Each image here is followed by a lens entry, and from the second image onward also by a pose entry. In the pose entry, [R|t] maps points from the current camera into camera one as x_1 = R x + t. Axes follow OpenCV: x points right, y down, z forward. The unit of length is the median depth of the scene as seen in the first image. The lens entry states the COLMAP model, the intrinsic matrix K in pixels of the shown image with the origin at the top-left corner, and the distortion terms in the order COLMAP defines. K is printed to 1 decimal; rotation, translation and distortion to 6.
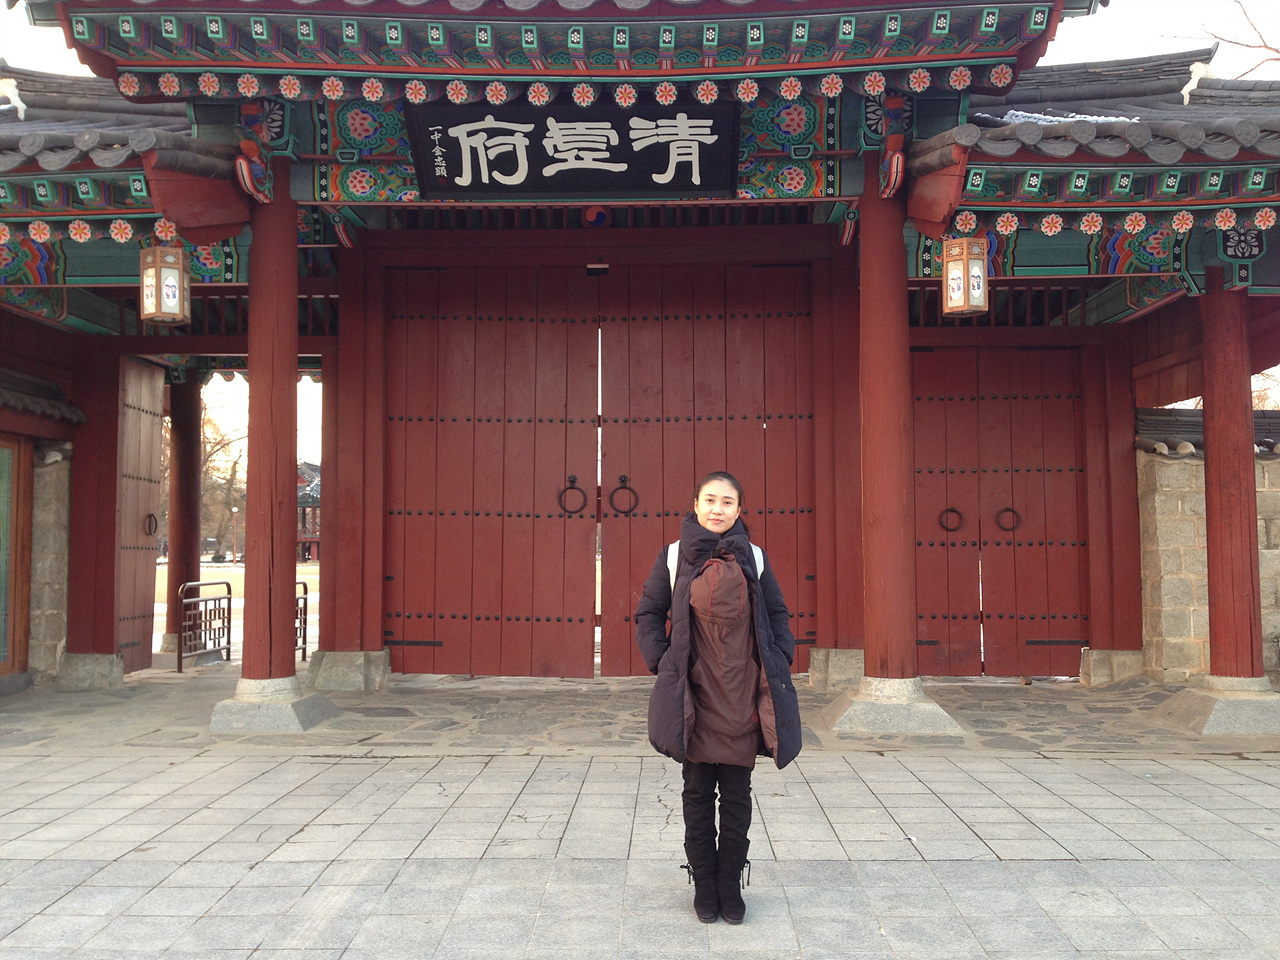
lens RADIAL K [[1175.4, 0, 640.0], [0, 1175.4, 480.0], [0, 0, 1]] dist [0.150262, -0.274696]
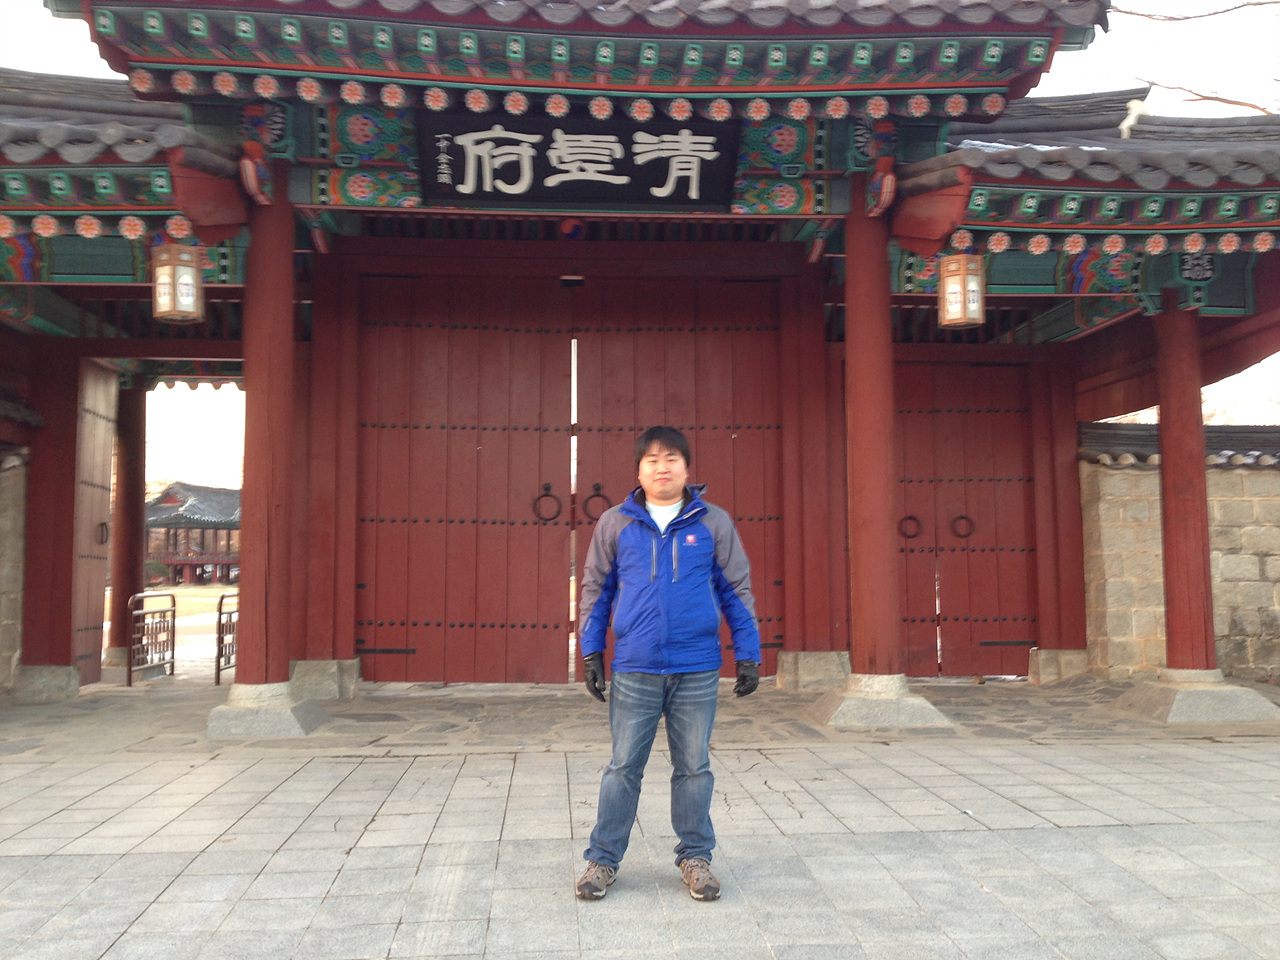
lens RADIAL K [[1175.4, 0, 640.0], [0, 1175.4, 480.0], [0, 0, 1]] dist [0.150262, -0.274696]
pose [[0.994582, 0.004085, 0.103871, -0.104771], [-0.002112, 0.999815, -0.019099, 0.015853], [-0.103930, 0.018776, 0.994407, -0.018581]]
